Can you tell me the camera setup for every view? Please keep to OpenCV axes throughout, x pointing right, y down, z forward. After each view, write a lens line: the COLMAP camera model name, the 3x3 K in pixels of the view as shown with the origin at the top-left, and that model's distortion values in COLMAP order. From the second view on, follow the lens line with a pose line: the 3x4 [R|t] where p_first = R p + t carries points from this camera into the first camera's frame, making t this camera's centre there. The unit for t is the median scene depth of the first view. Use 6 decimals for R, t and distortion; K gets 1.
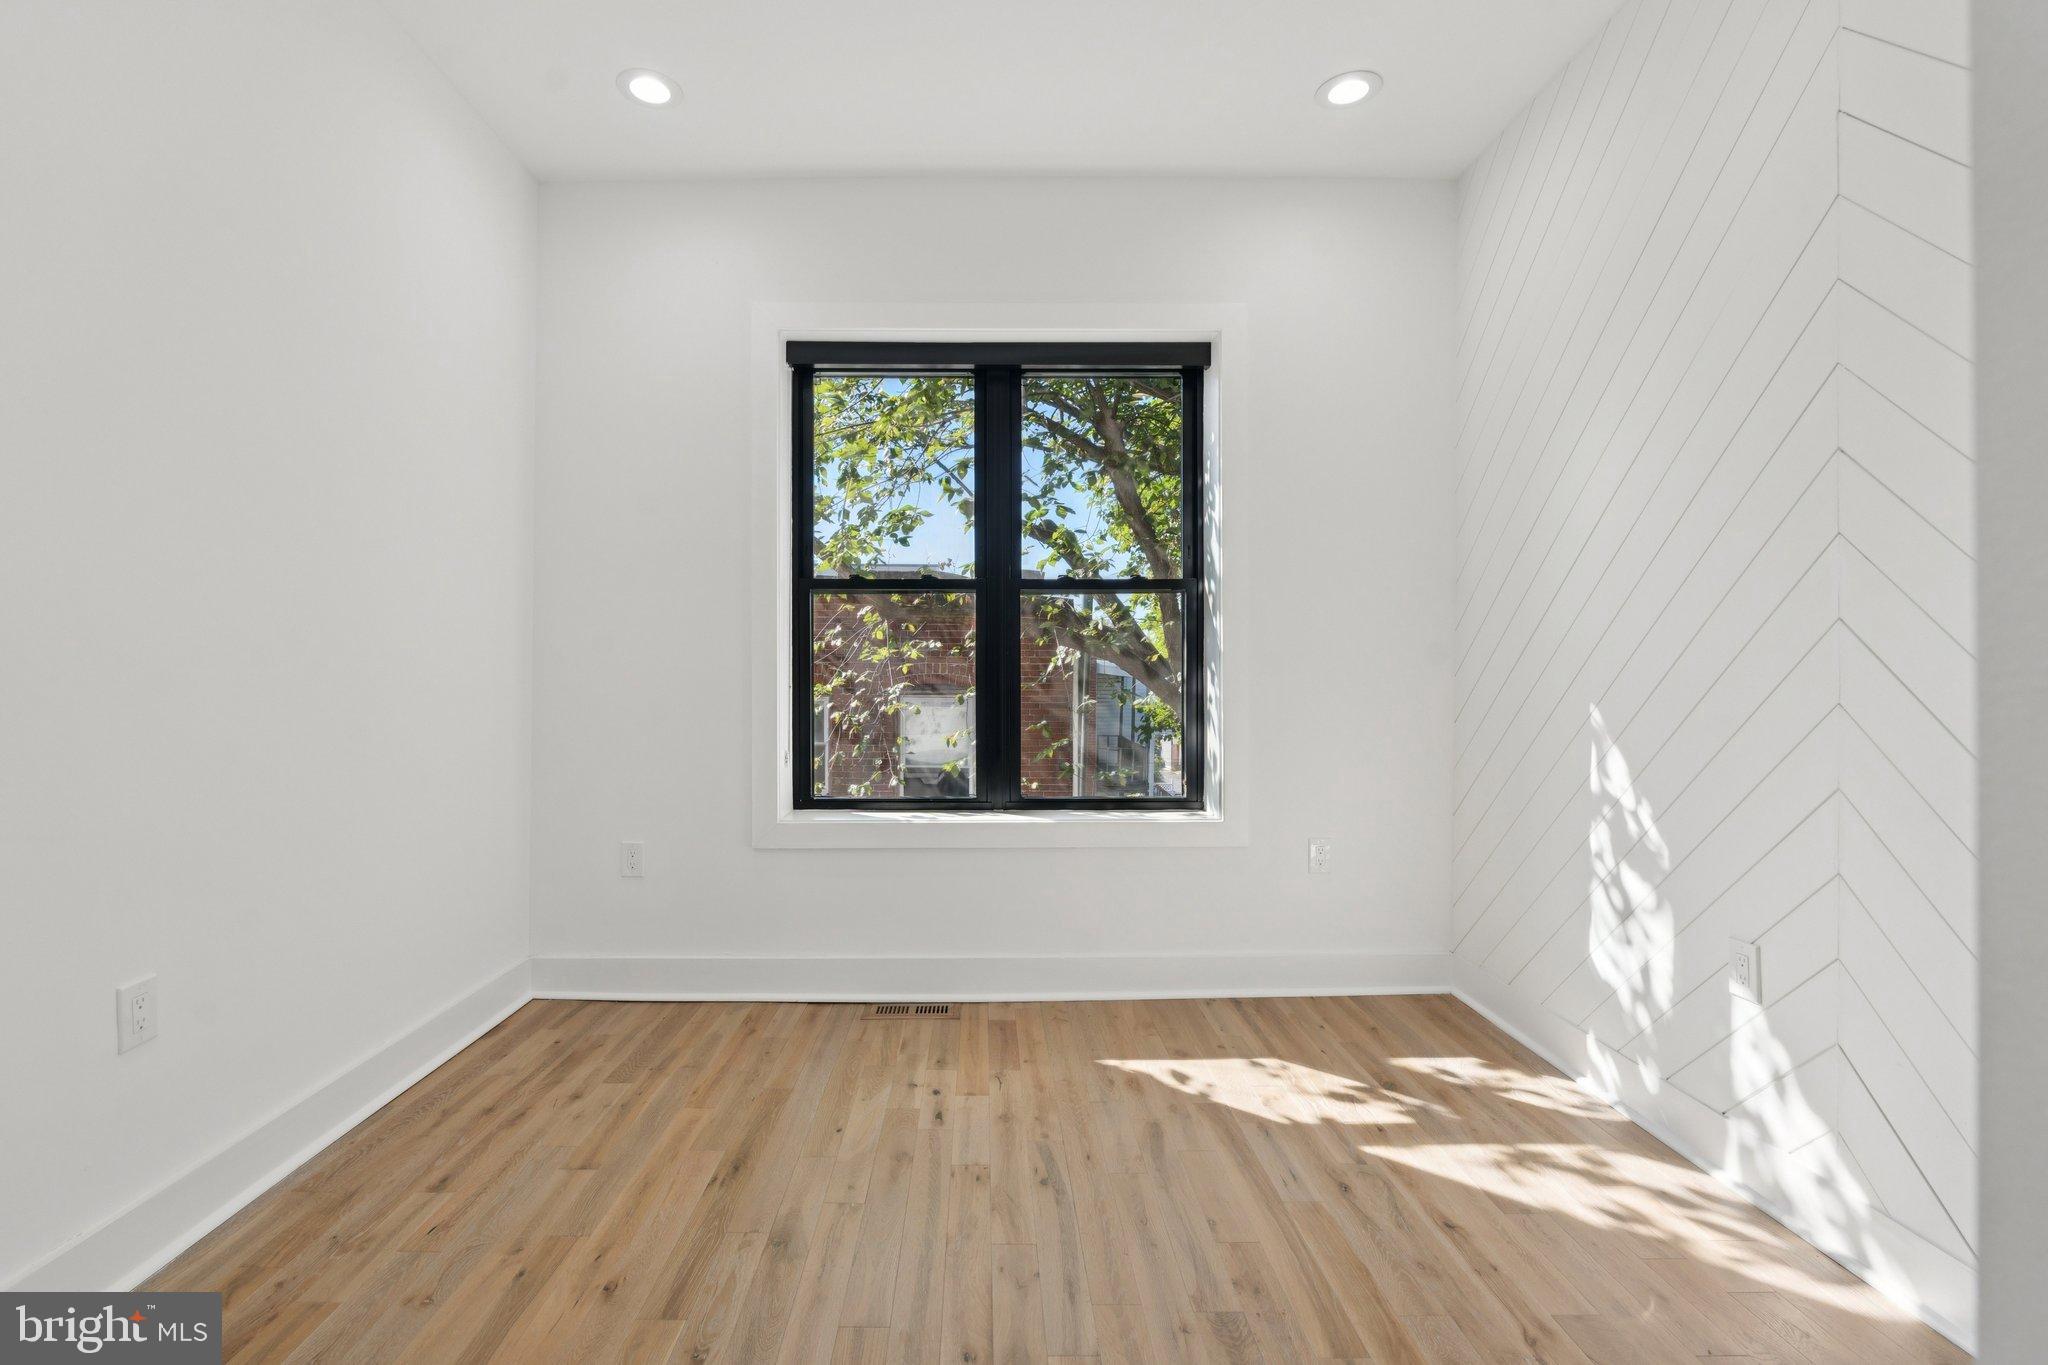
lens RADIAL K [[903.5, 0, 1017.1], [0, 903.5, 675.7], [0, 0, 1]] dist [-0.002390, -0.000114]
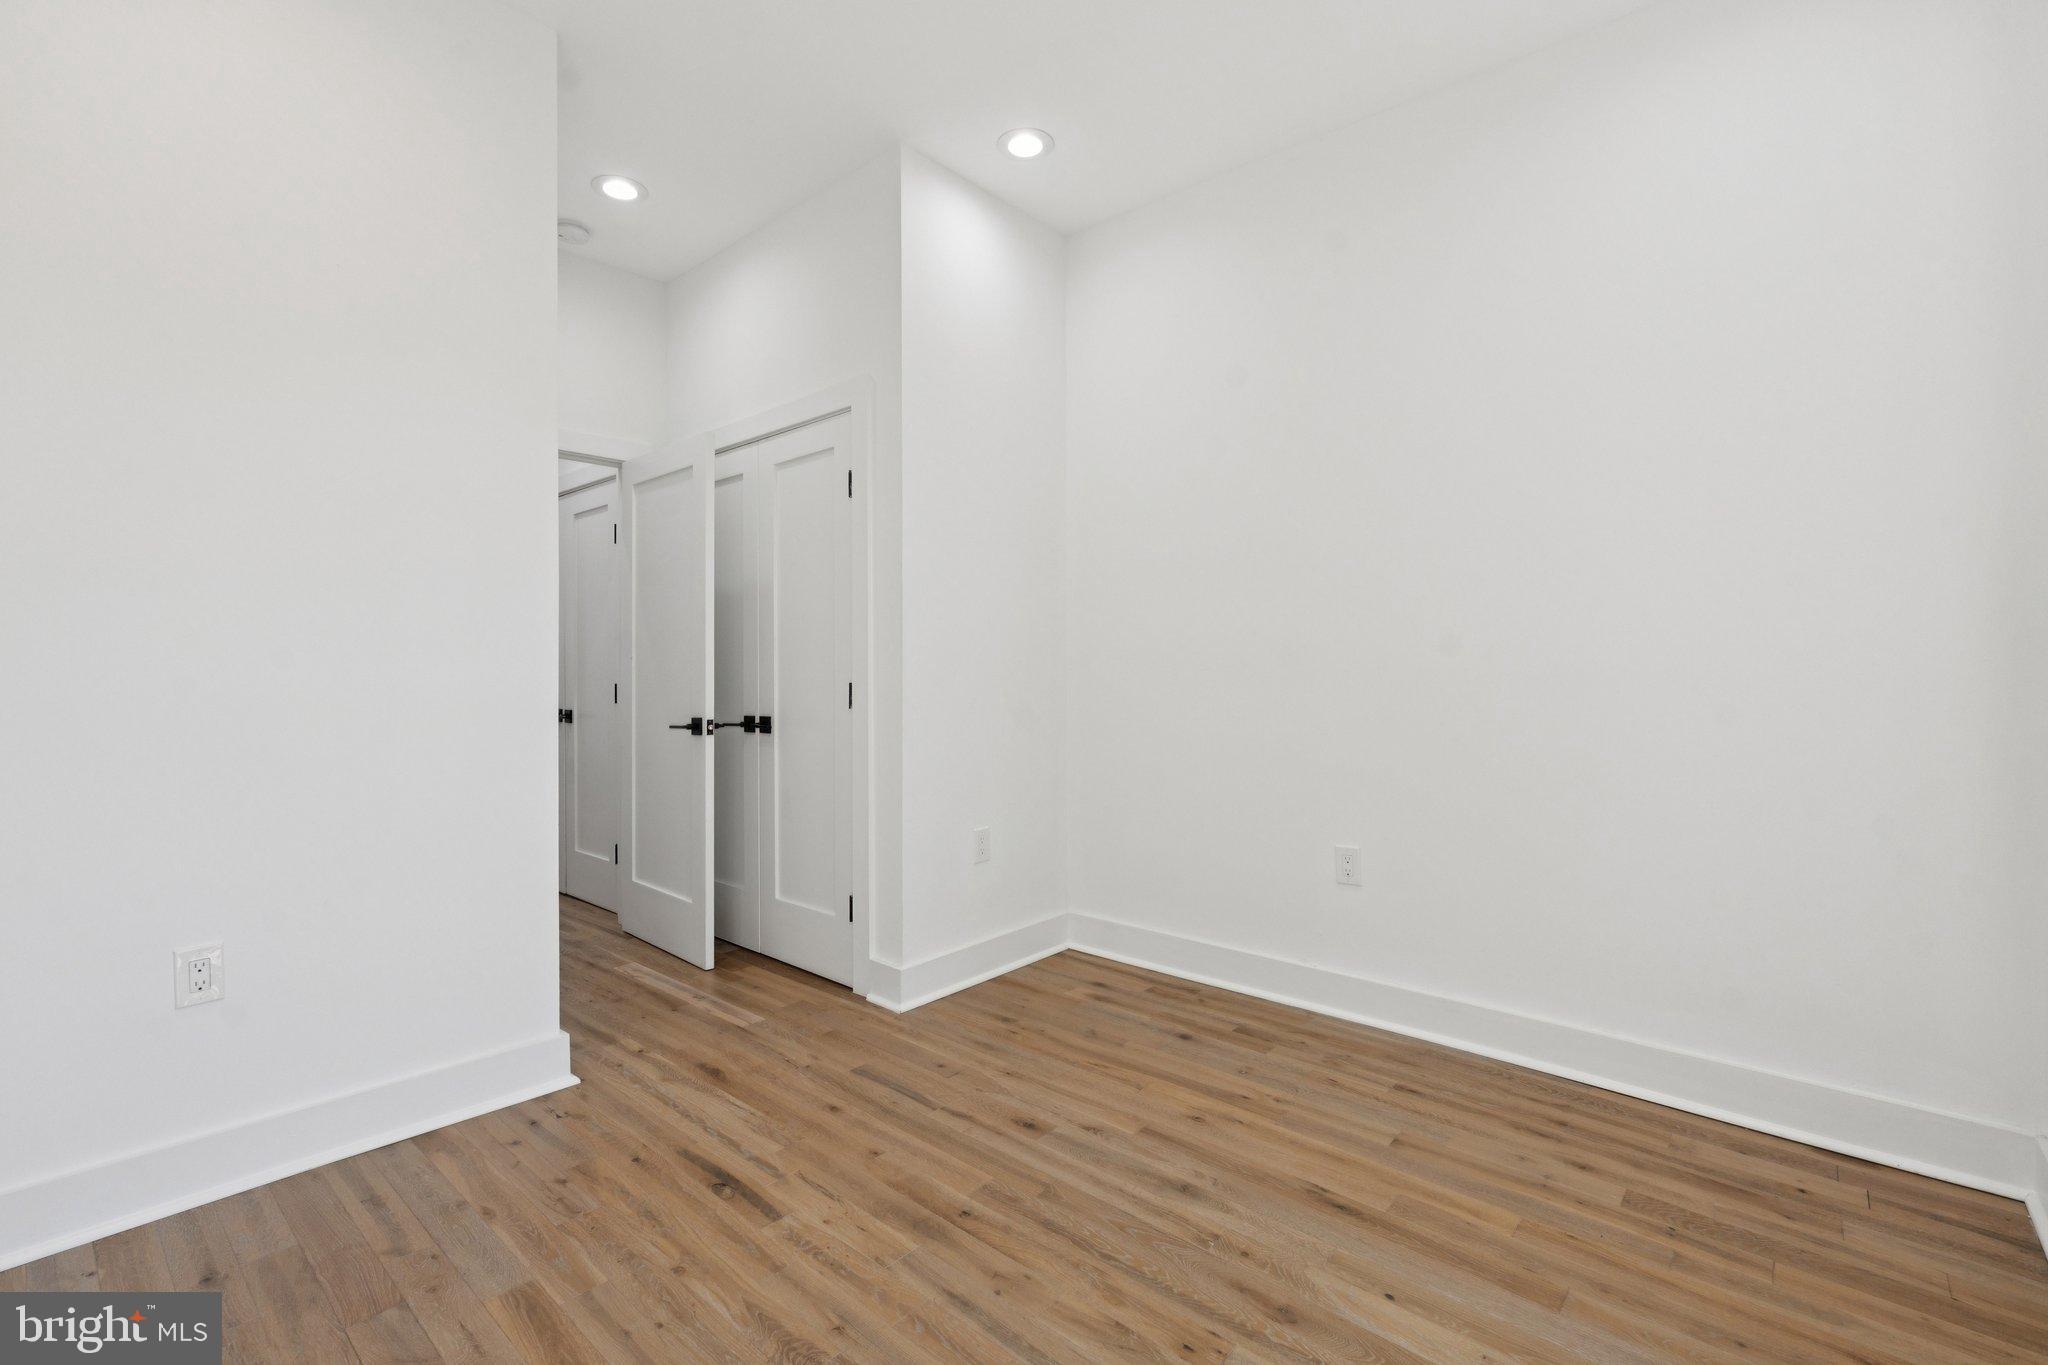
lens RADIAL K [[903.5, 0, 1019.6], [0, 903.5, 677.2], [0, 0, 1]] dist [-0.002390, -0.000114]
pose [[-0.683898, 0.002364, -0.729574, 0.583529], [-0.008112, 0.999908, 0.010844, -0.007176], [0.729533, 0.013335, -0.683816, 1.368650]]
